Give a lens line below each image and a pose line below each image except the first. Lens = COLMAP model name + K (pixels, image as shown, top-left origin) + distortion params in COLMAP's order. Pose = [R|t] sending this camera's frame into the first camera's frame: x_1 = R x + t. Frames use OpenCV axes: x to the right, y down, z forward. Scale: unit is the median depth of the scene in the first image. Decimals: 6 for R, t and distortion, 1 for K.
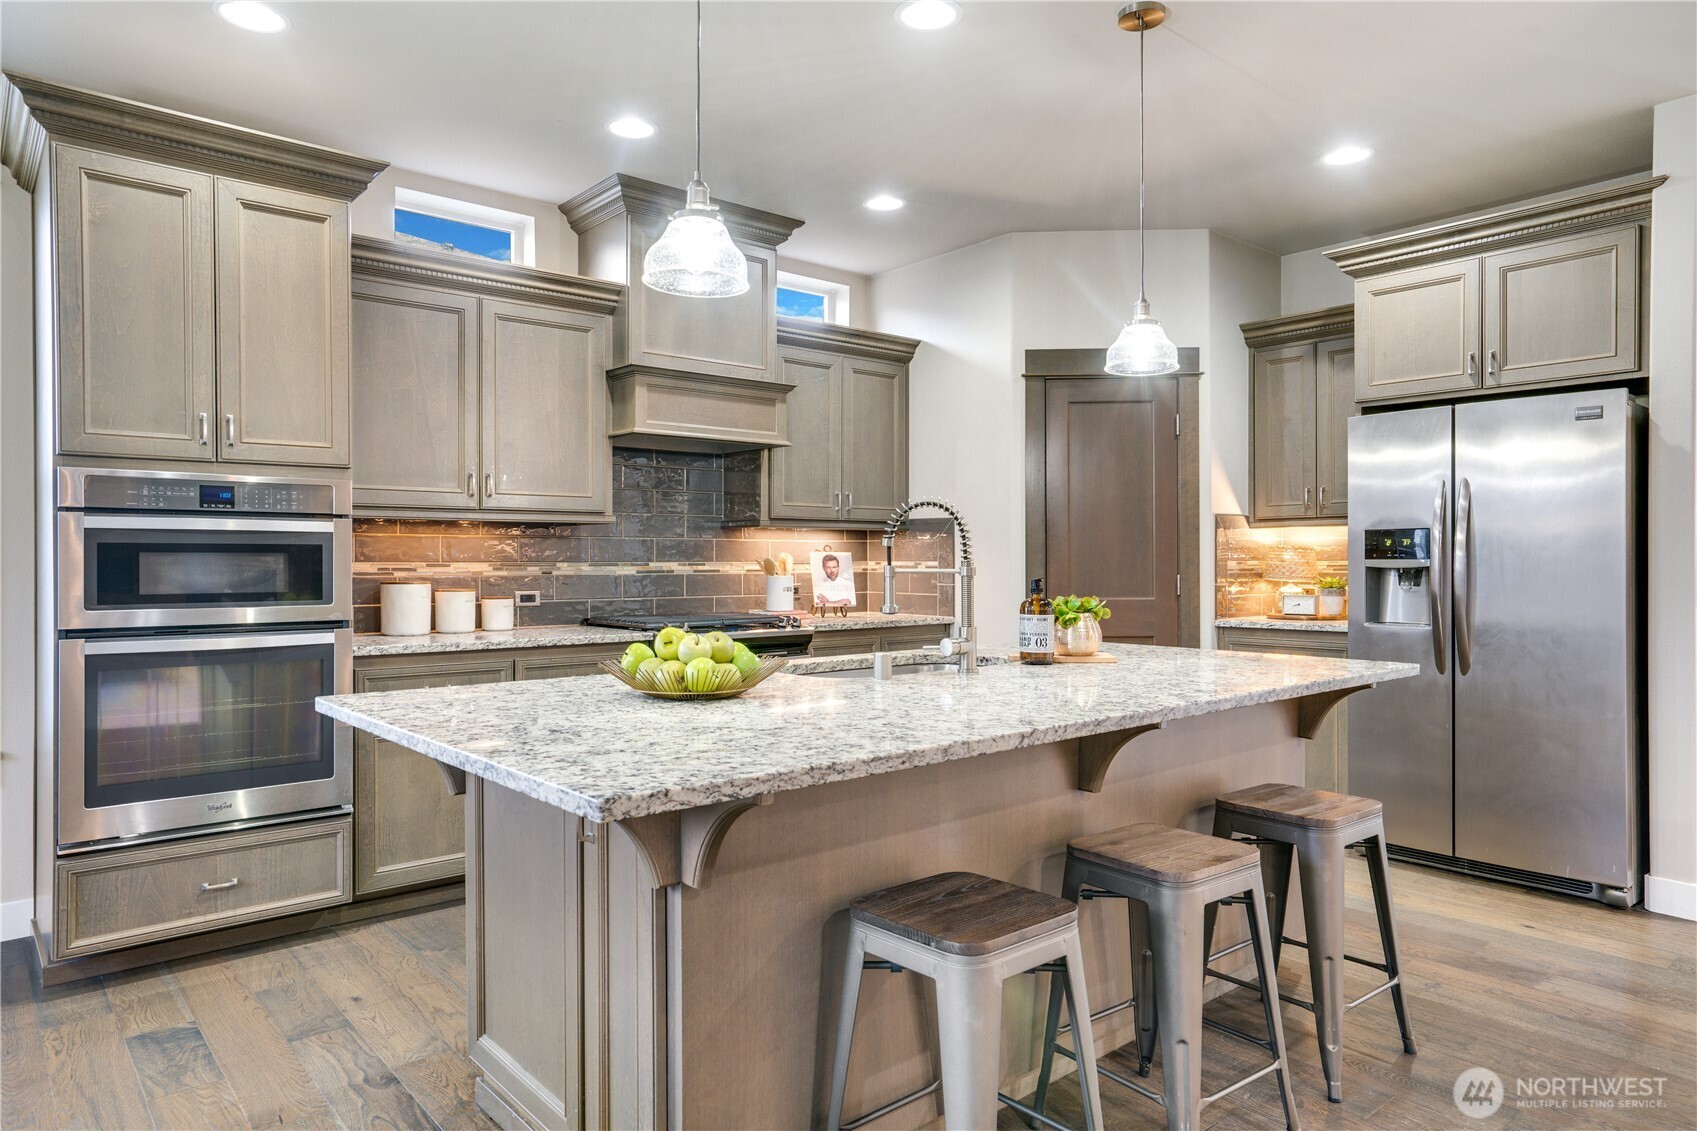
lens RADIAL K [[1050.7, 0, 852.2], [0, 1050.7, 553.5], [0, 0, 1]] dist [-0.002800, 0.012019]
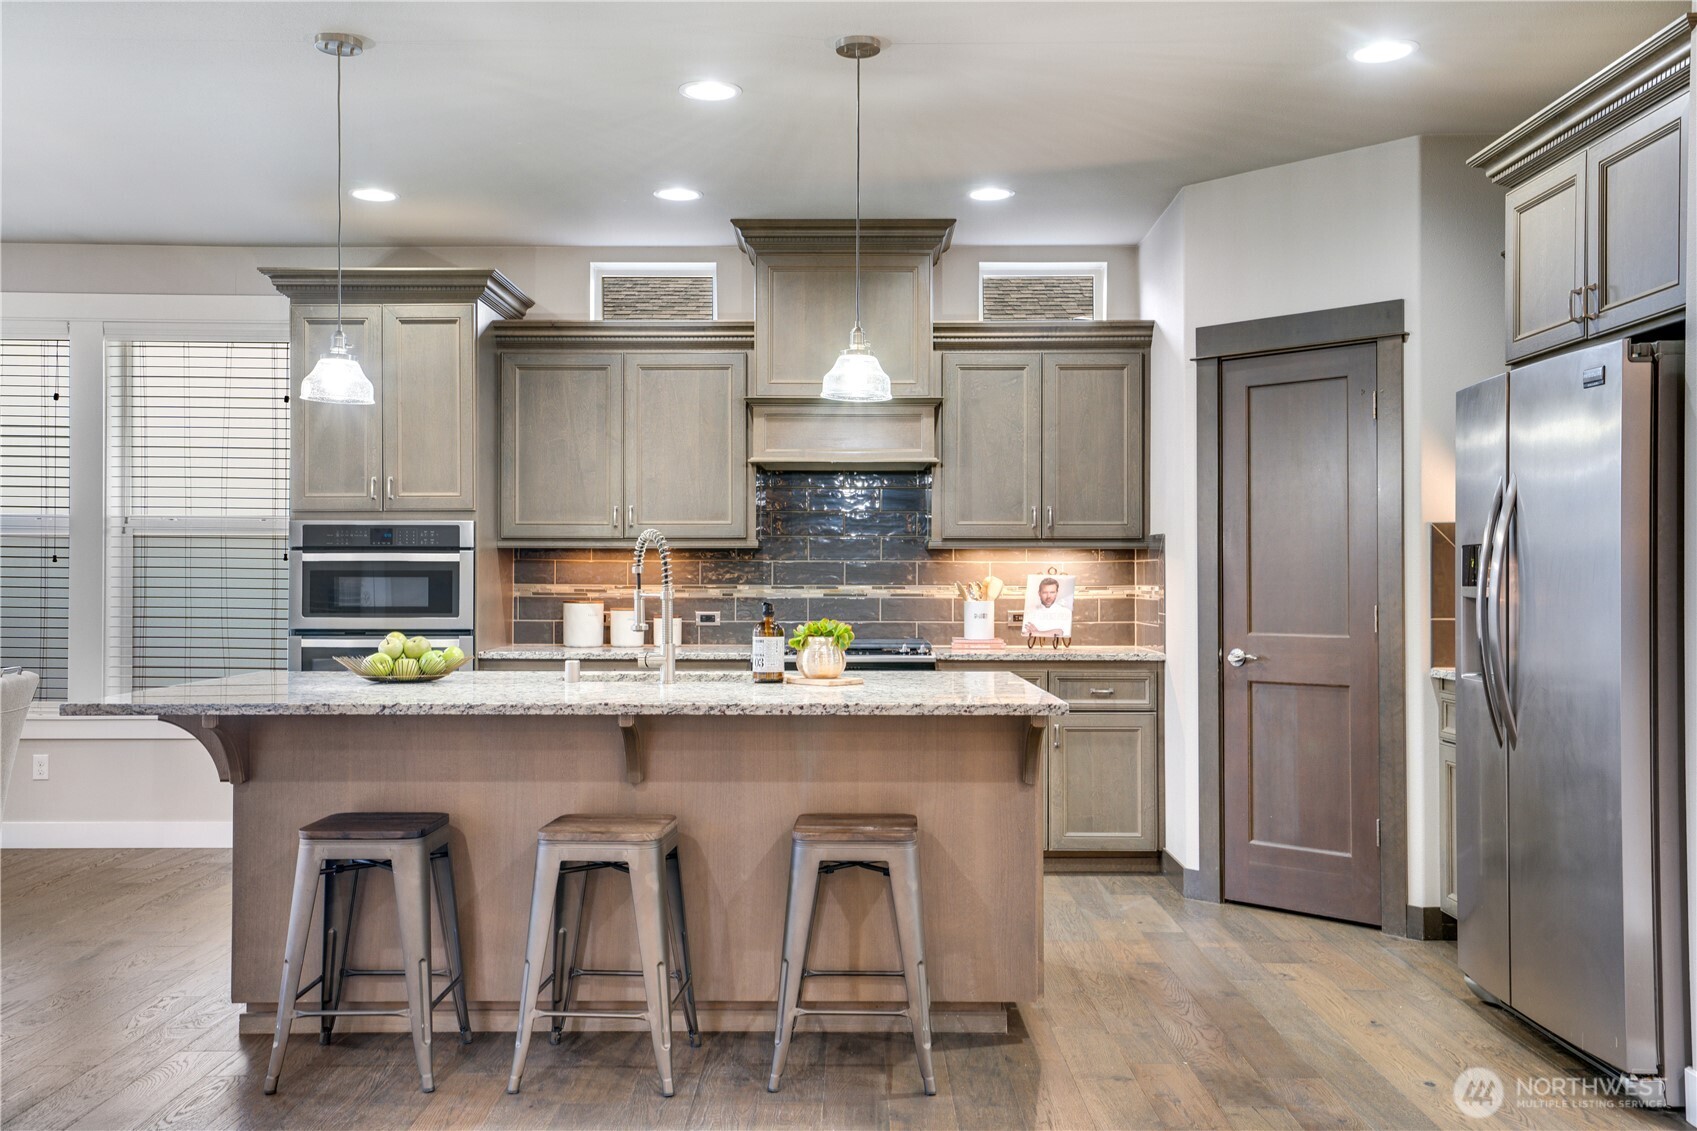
lens RADIAL K [[1474.8, 0, 844.4], [0, 1474.8, 555.6], [0, 0, 1]] dist [0.018221, 0.020869]
pose [[0.757623, -0.008661, -0.652635, 0.856905], [0.001373, 0.999931, -0.011676, -0.004314], [0.652691, 0.007950, 0.757582, -0.057064]]
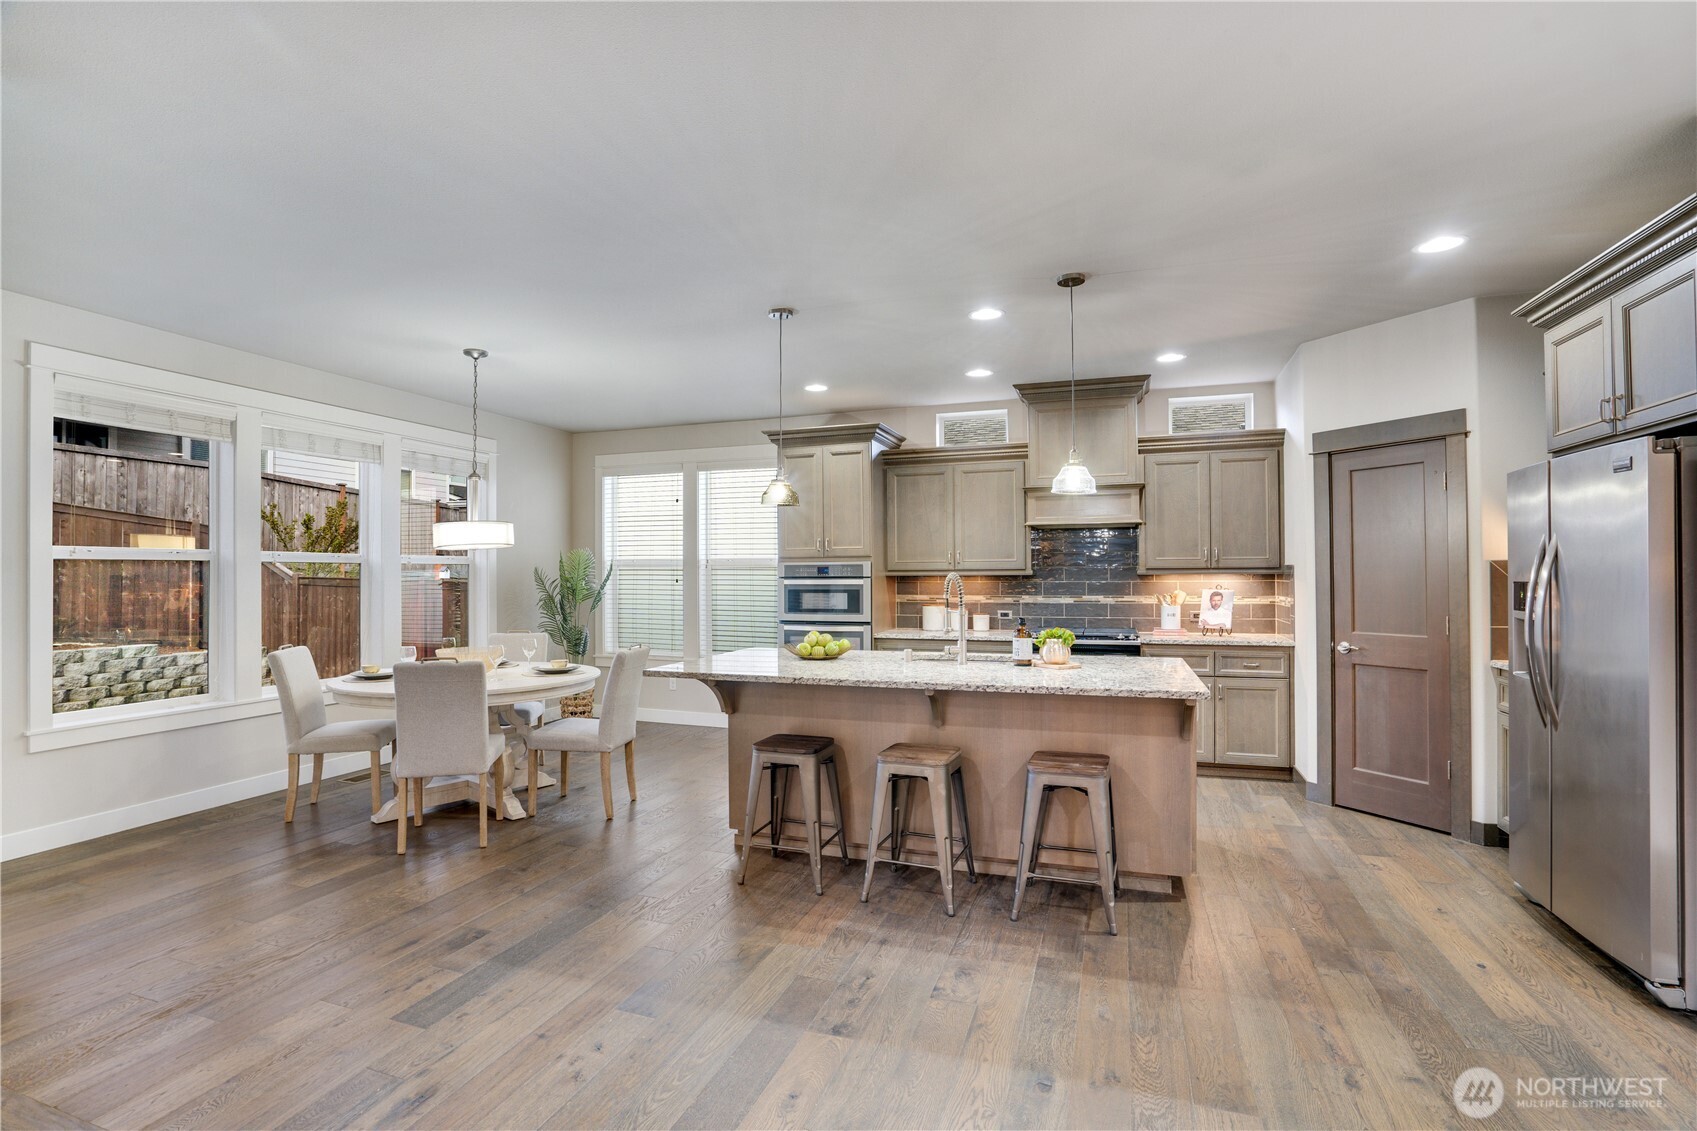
lens RADIAL K [[791.5, 0, 844.9], [0, 791.5, 563.9], [0, 0, 1]] dist [-0.048096, 0.014129]
pose [[0.505840, -0.012890, -0.862531, 0.832656], [0.008660, 0.999914, -0.009865, -0.039267], [0.862584, -0.002479, 0.505908, 0.049439]]
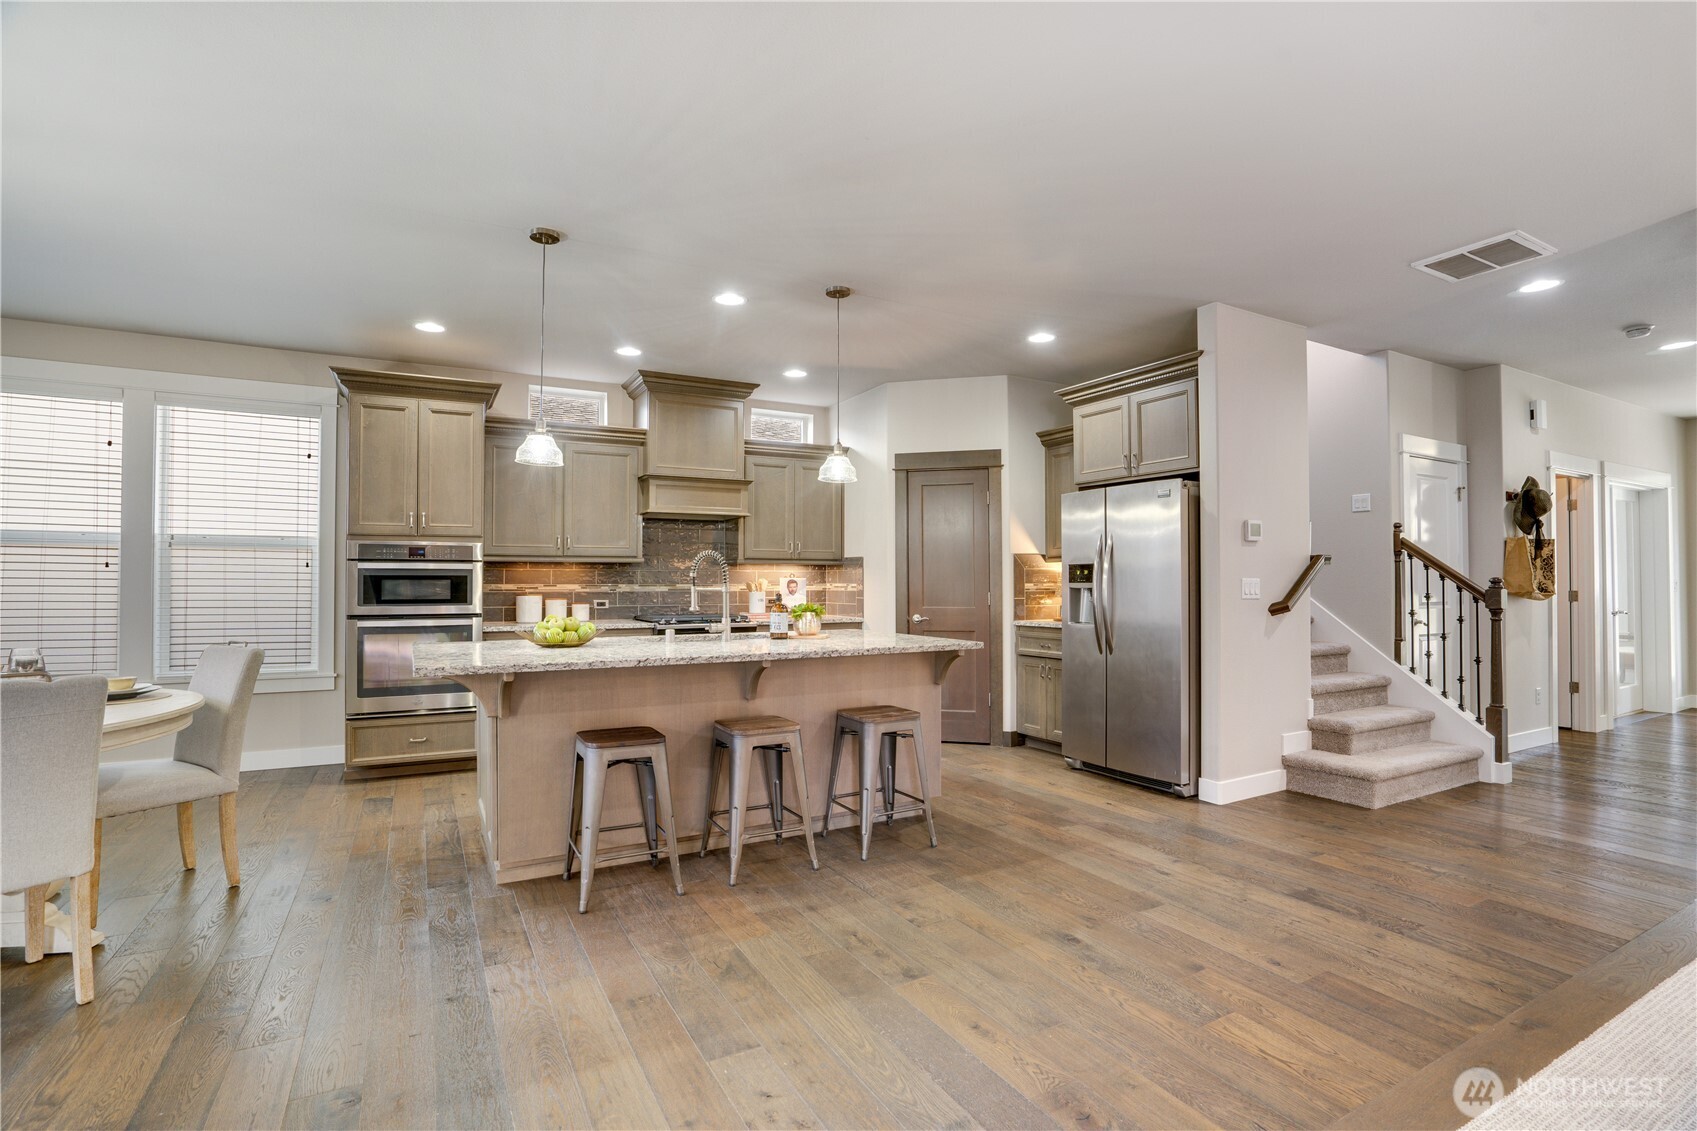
lens RADIAL K [[791.5, 0, 846.5], [0, 791.5, 556.2], [0, 0, 1]] dist [-0.048096, 0.014129]
pose [[0.979115, -0.006381, -0.203206, 0.412946], [0.001216, 0.999673, -0.025531, -0.004780], [0.203303, 0.024750, 0.978803, -0.259101]]
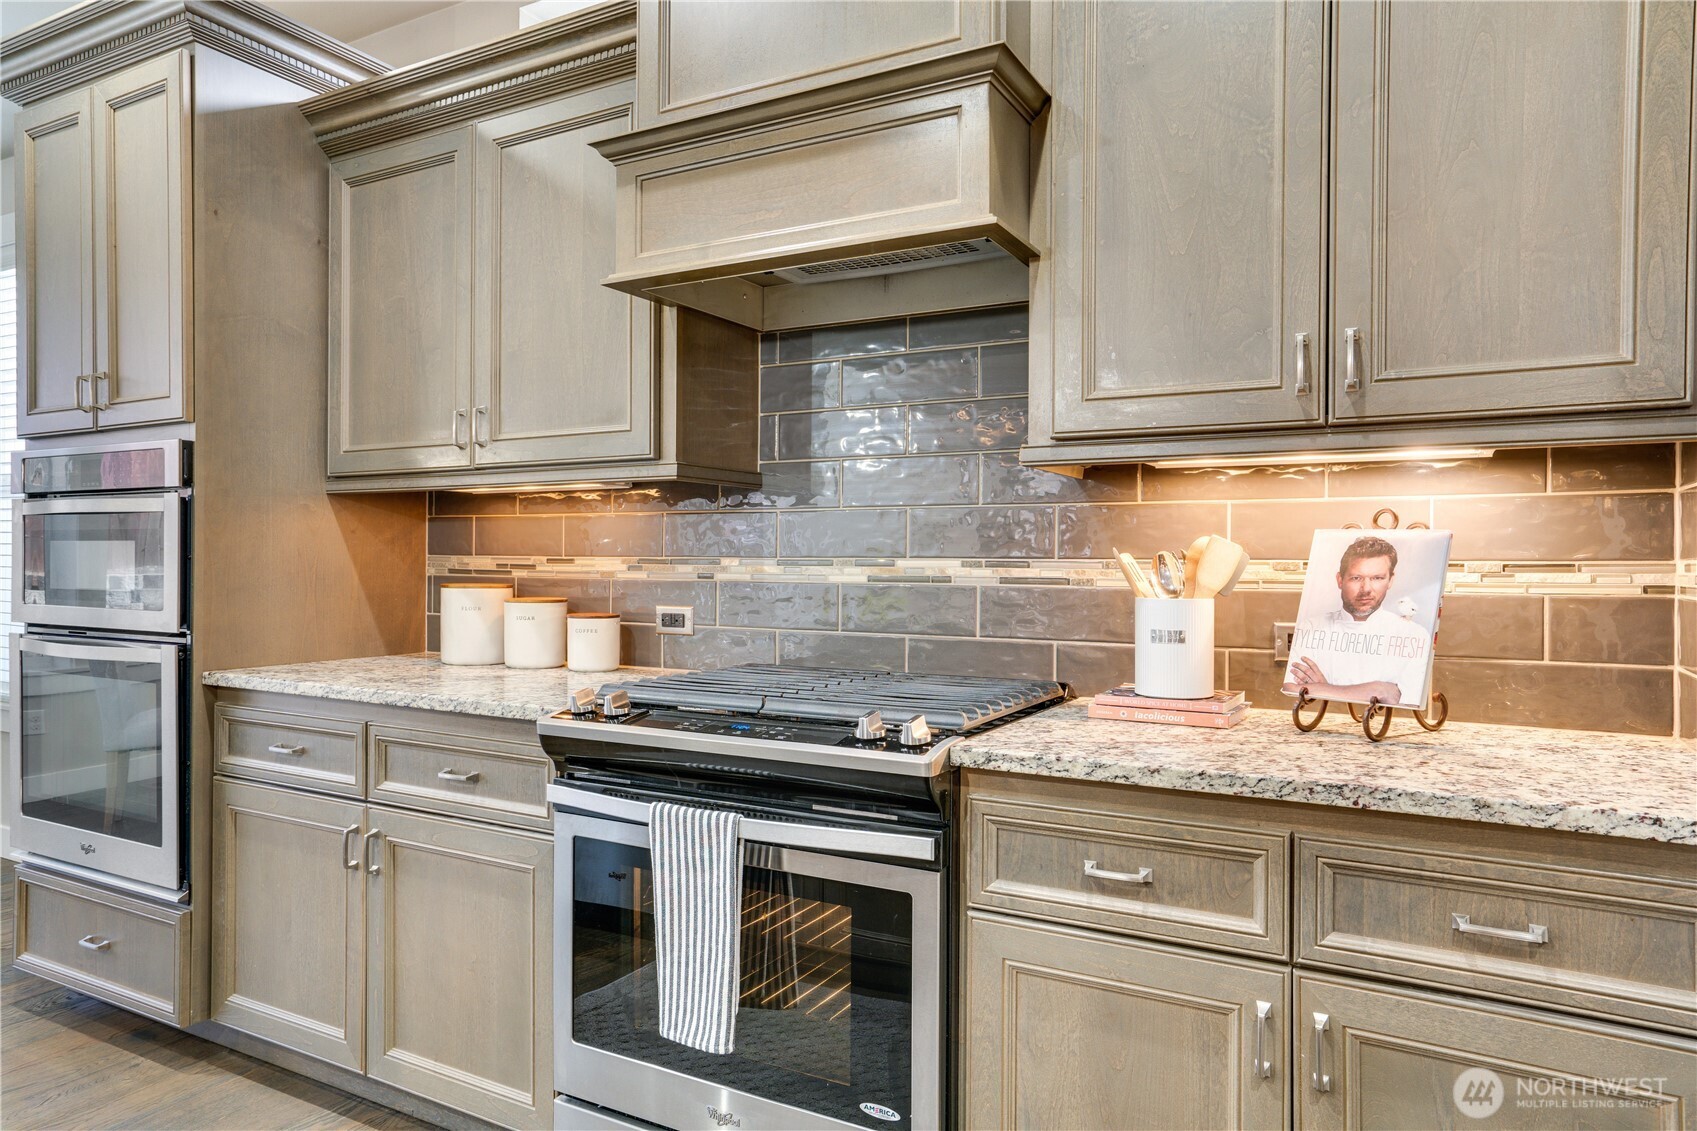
lens RADIAL K [[1050.7, 0, 849.9], [0, 1050.7, 564.8], [0, 0, 1]] dist [-0.002800, 0.012019]
pose [[0.346387, 0.004778, -0.938079, 0.290990], [-0.001364, 0.999989, 0.004589, 0.010695], [0.938091, -0.000310, 0.346390, 0.976003]]
